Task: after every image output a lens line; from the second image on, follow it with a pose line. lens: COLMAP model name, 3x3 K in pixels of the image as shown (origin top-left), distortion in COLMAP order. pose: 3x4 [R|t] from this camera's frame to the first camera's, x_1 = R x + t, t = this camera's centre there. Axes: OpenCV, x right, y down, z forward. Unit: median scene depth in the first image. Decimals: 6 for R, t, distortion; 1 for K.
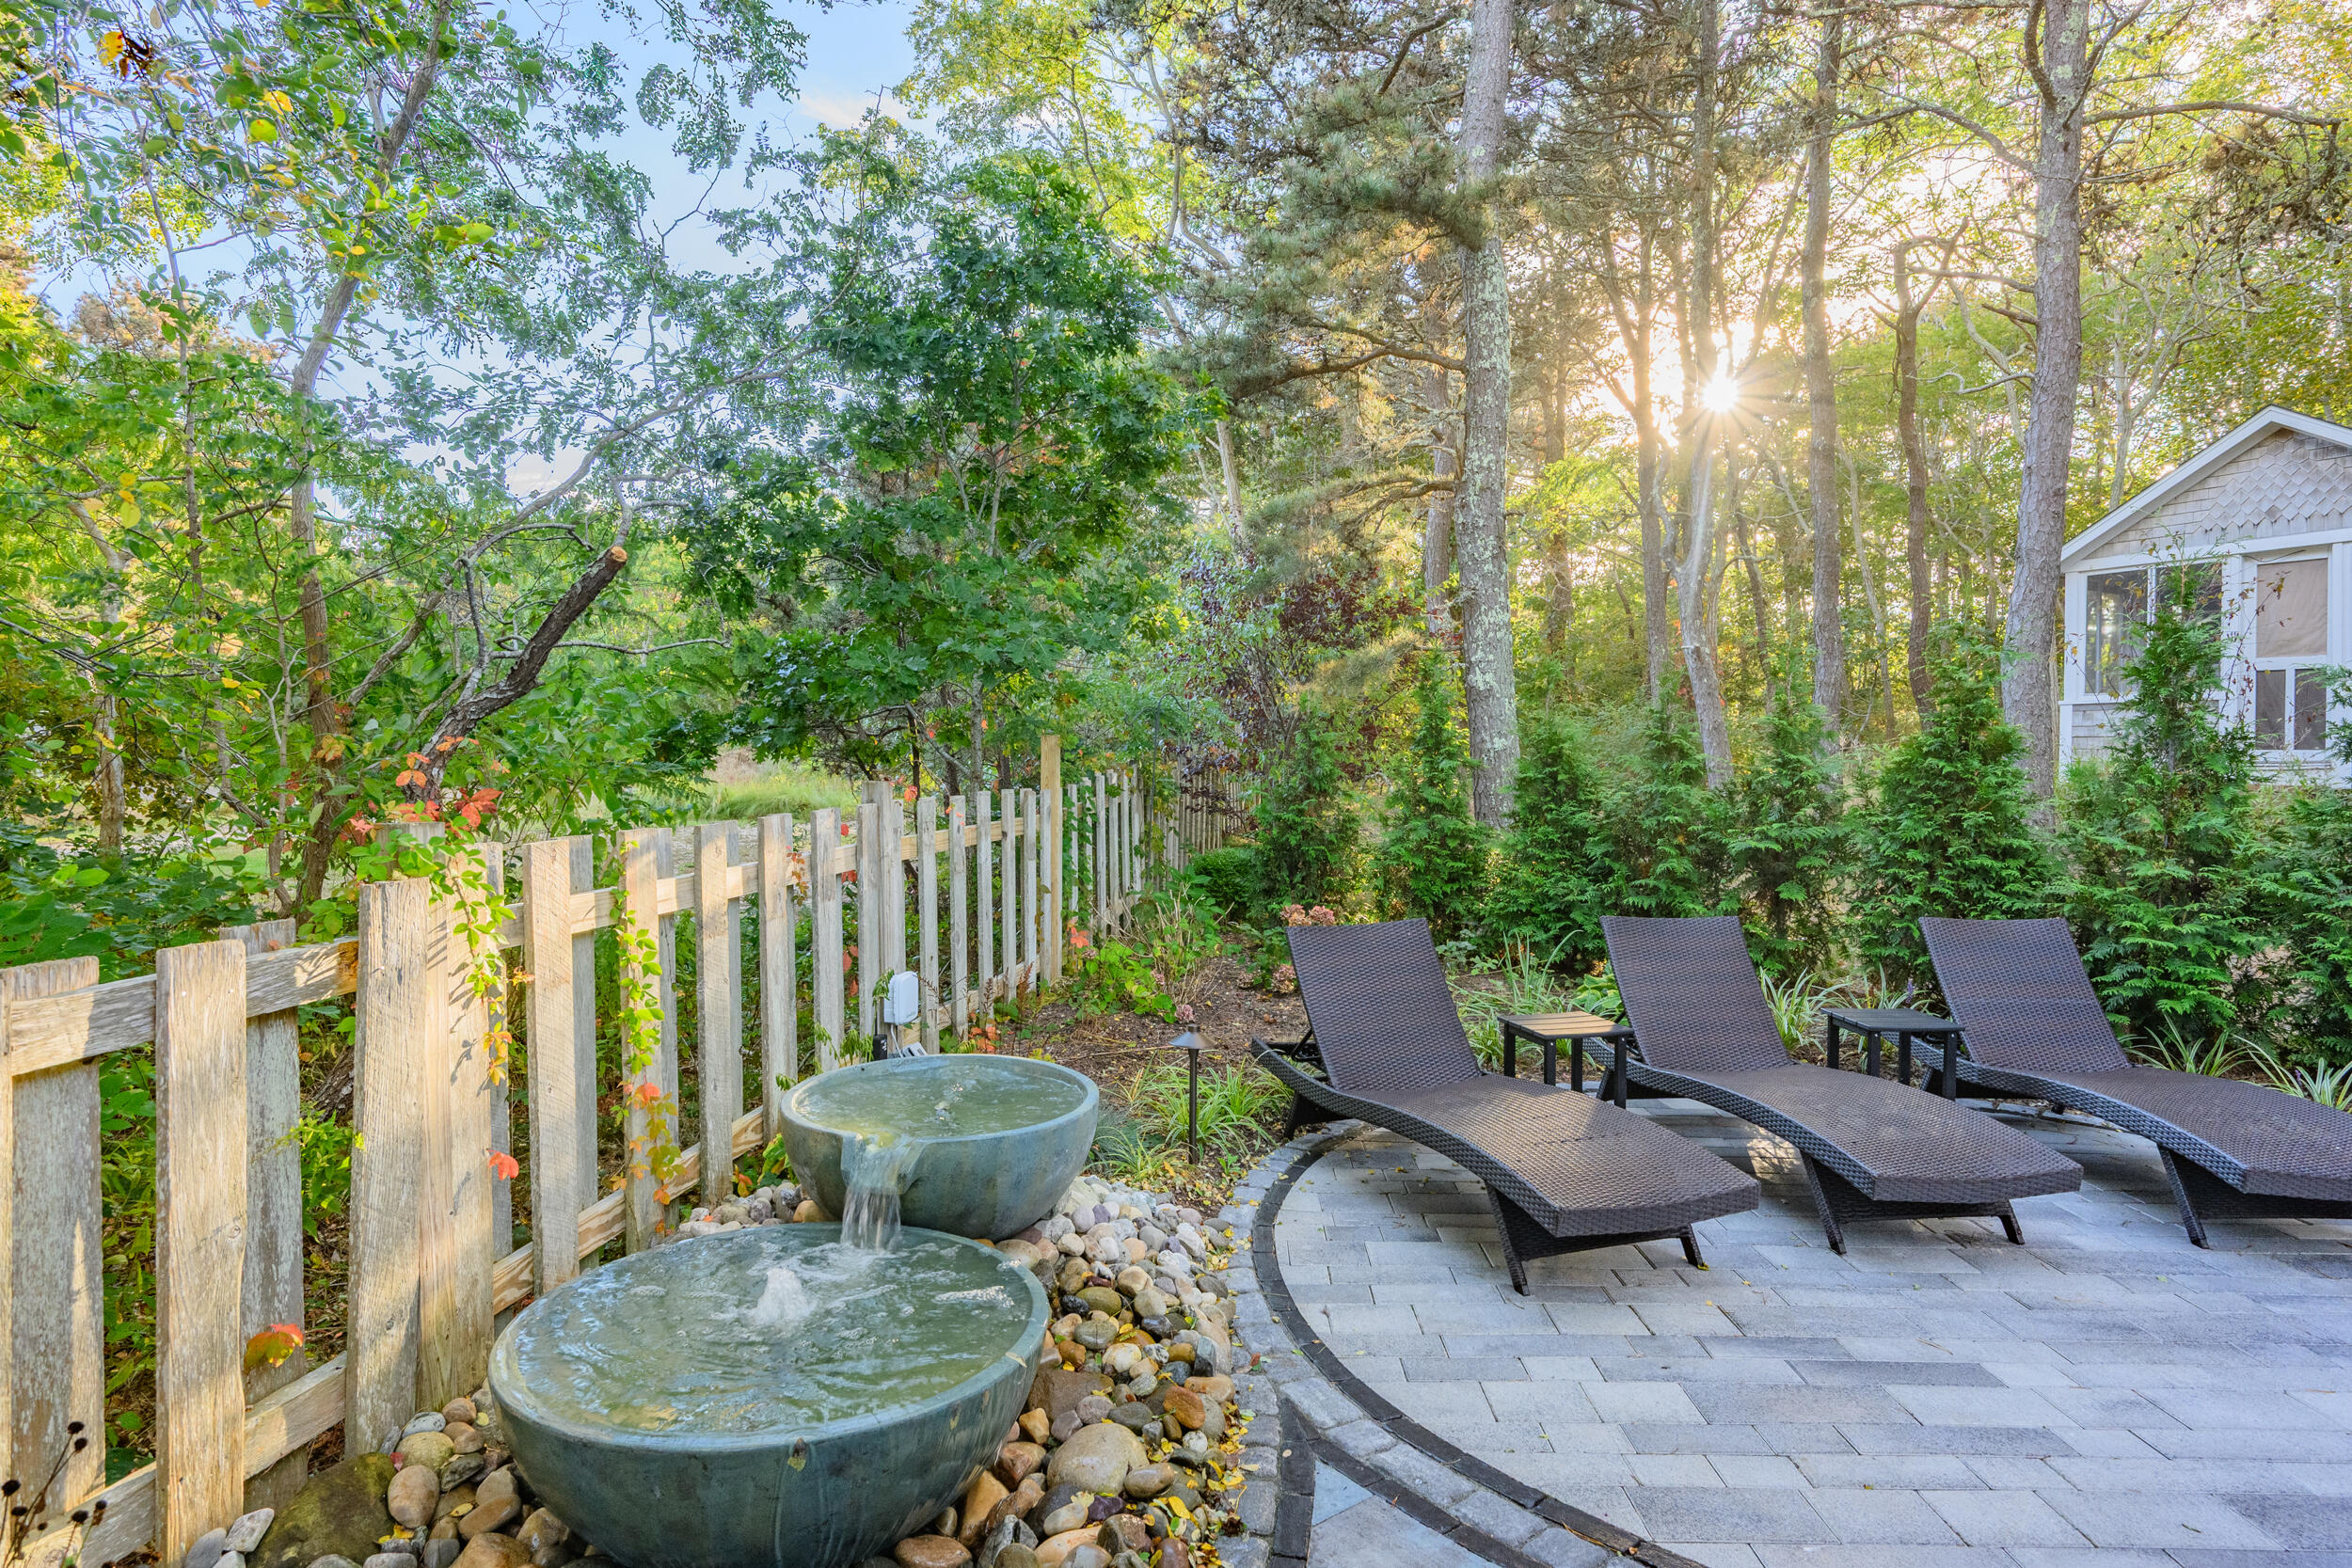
lens RADIAL K [[1432.6, 0, 1177.2], [0, 1432.6, 783.2], [0, 0, 1]] dist [0.001093, 0.000079]
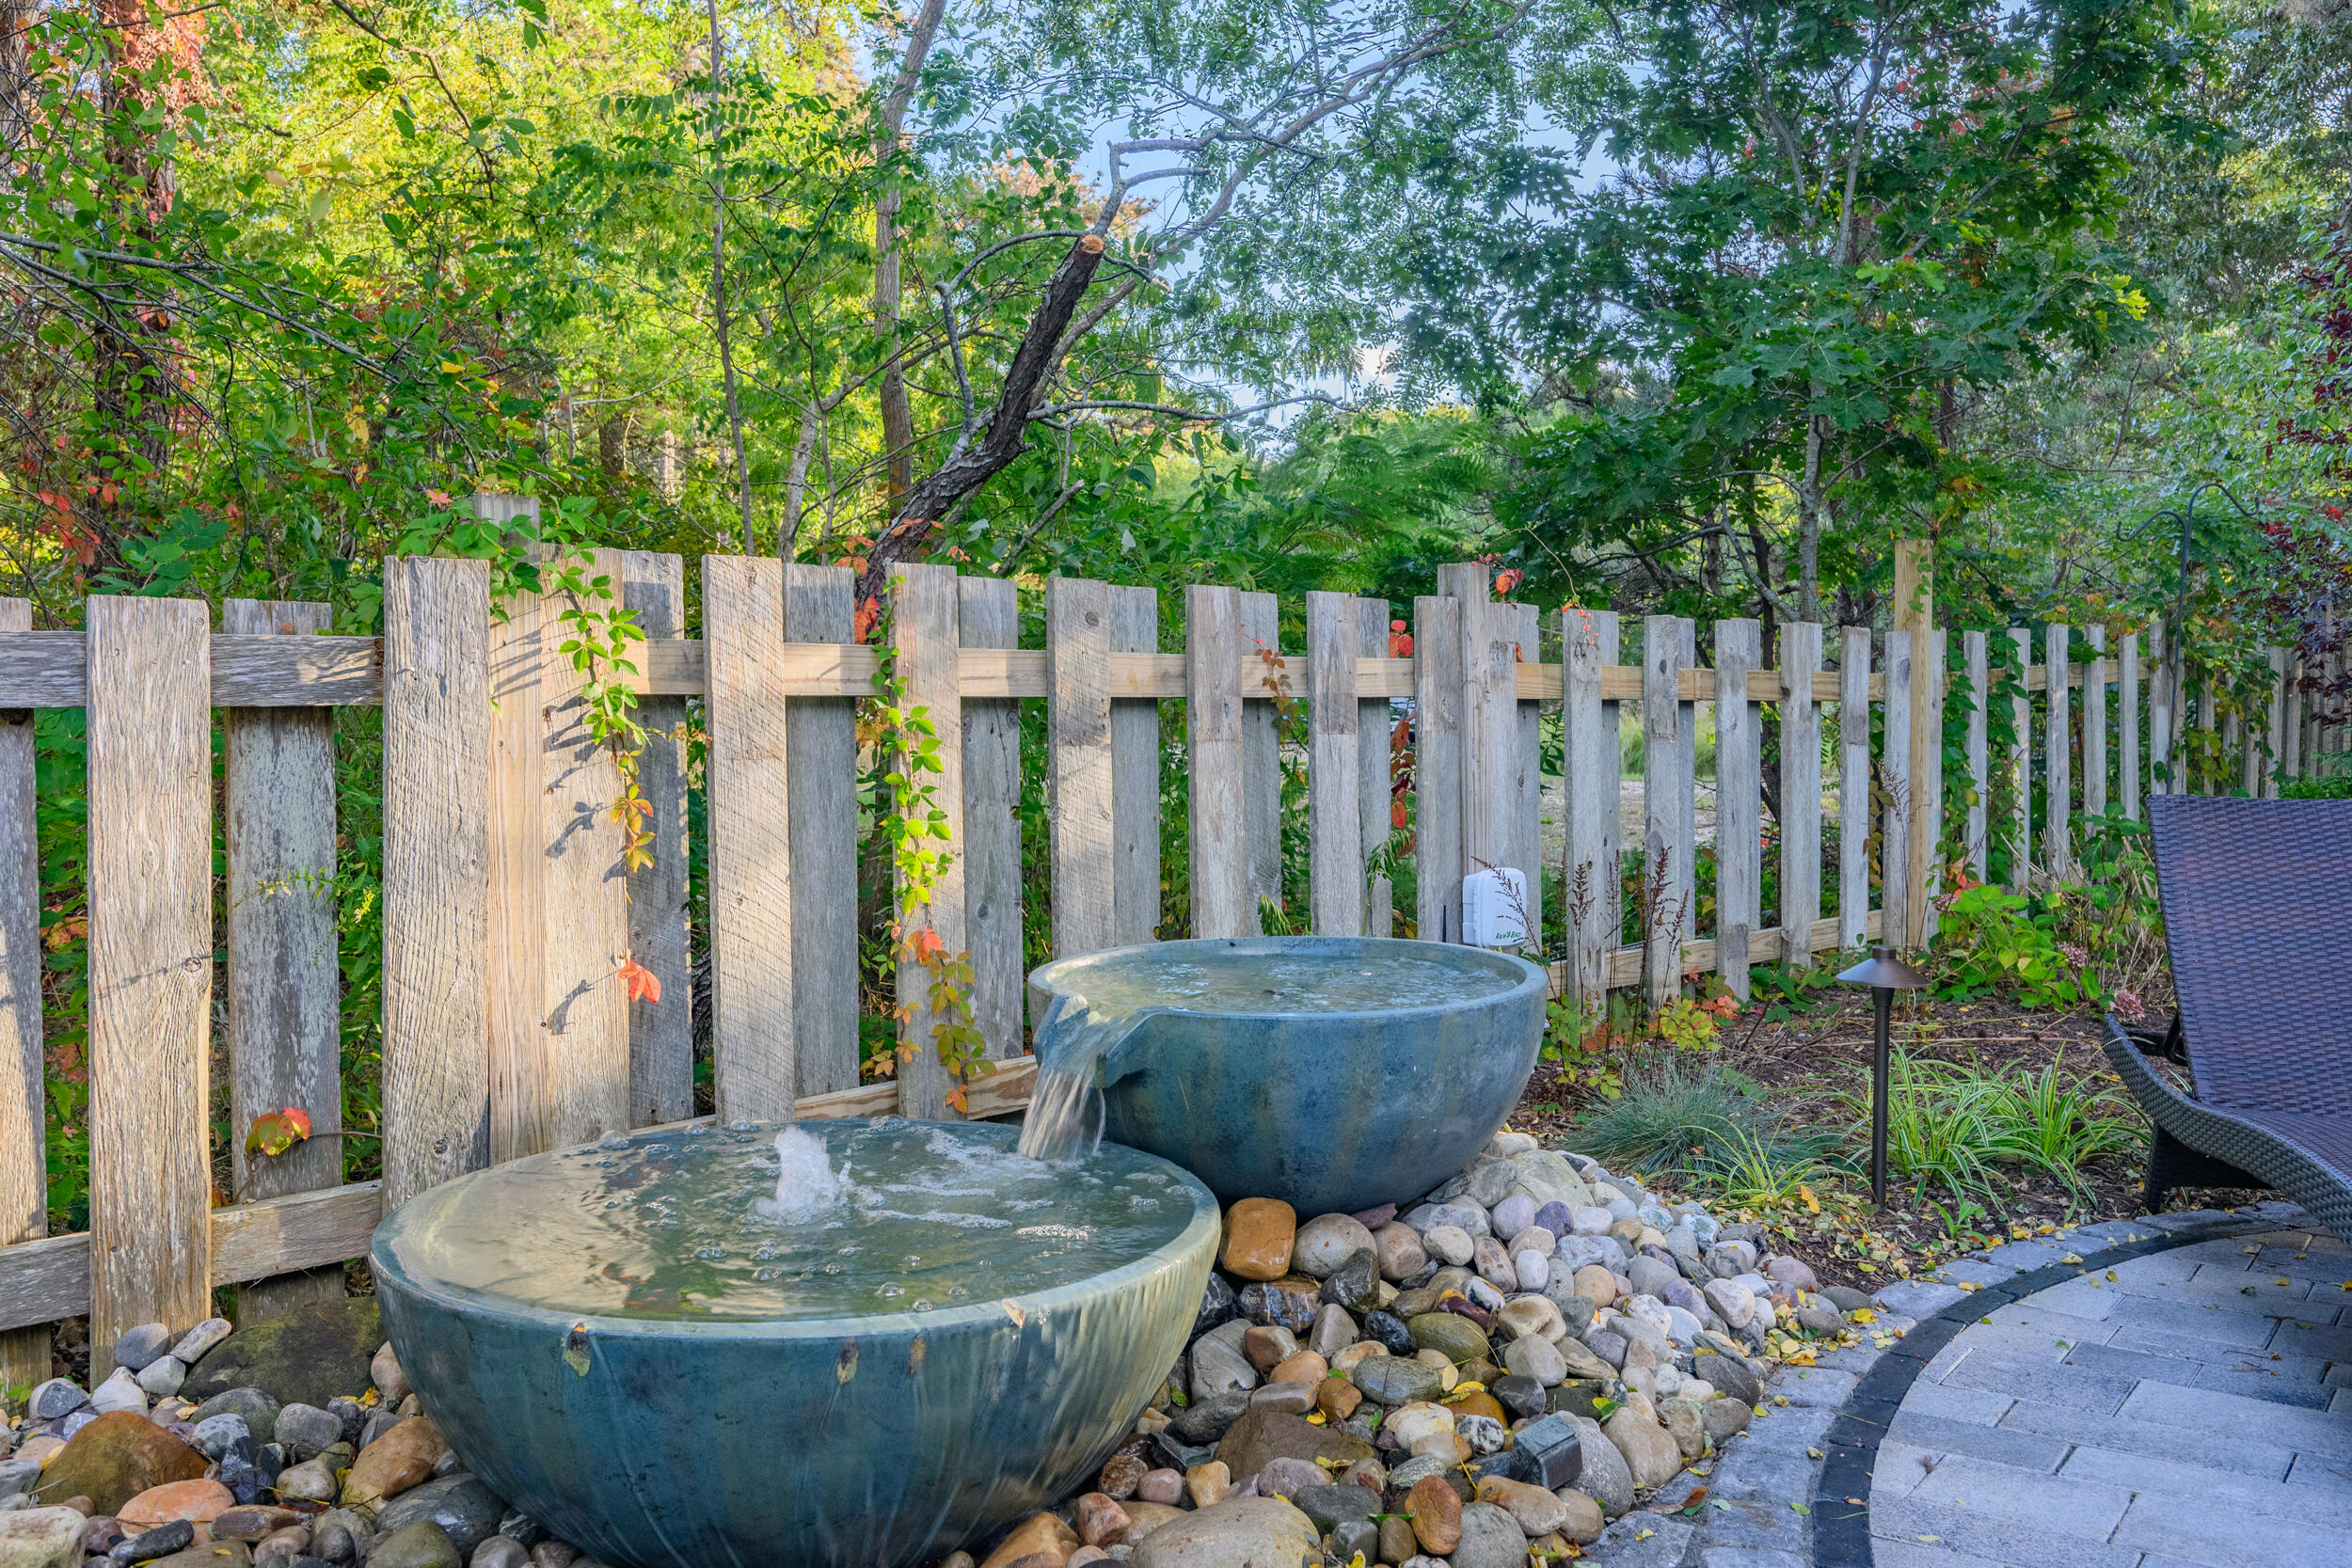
lens RADIAL K [[2033.6, 0, 1176.0], [0, 2033.6, 775.9], [0, 0, 1]] dist [0.012603, -0.002405]
pose [[0.809933, 0.014691, -0.586338, 0.333711], [-0.017402, 0.999848, 0.001013, 0.141012], [0.586264, 0.009383, 0.810066, 0.283586]]
